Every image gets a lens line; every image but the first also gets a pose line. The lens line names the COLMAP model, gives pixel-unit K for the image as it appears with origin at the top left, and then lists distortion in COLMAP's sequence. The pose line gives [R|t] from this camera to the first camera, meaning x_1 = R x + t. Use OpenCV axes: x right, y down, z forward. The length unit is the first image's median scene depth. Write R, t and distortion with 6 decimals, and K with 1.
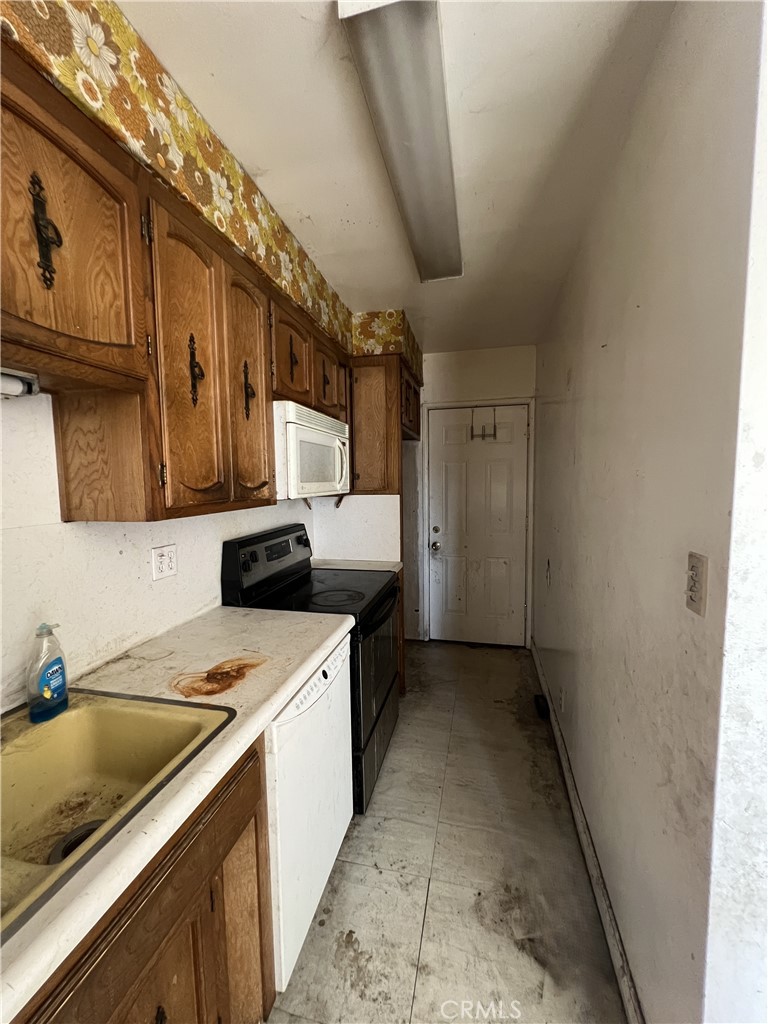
lens RADIAL K [[409.8, 0, 383.2], [0, 409.8, 511.9], [0, 0, 1]] dist [-0.001568, 0.000553]
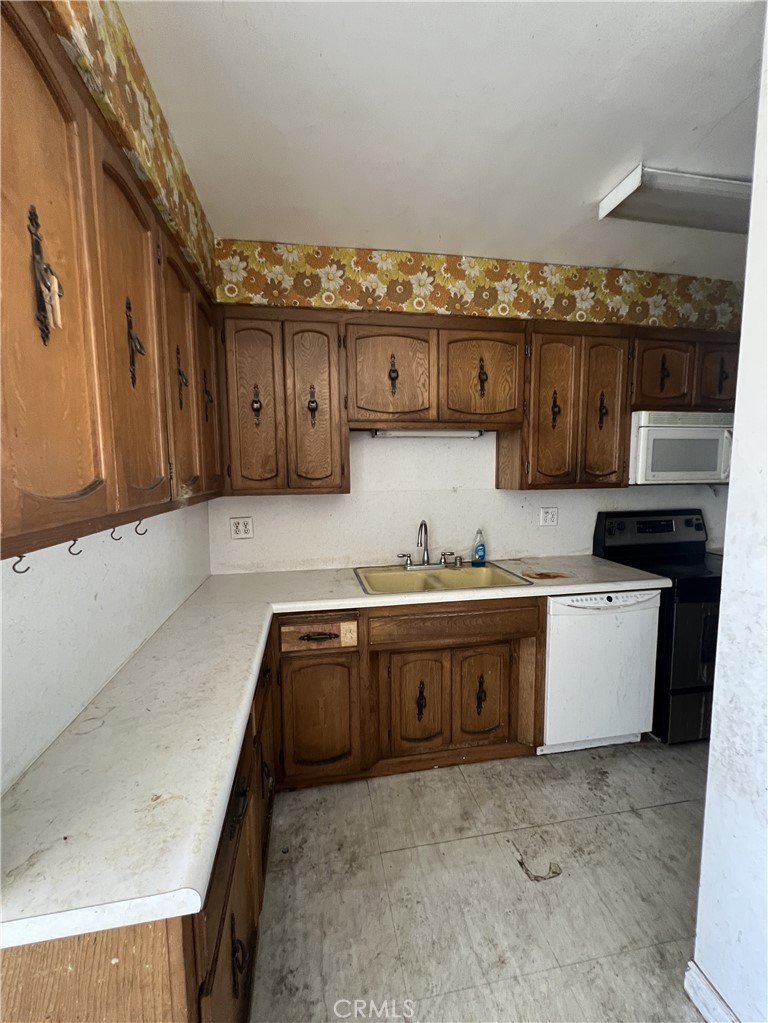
lens RADIAL K [[409.2, 0, 381.8], [0, 409.2, 507.2], [0, 0, 1]] dist [-0.001913, 0.000161]
pose [[0.395904, 0.092044, -0.913667, 0.876128], [-0.069321, 0.995121, 0.070212, 0.010651], [0.915672, 0.035539, 0.400353, -0.391657]]
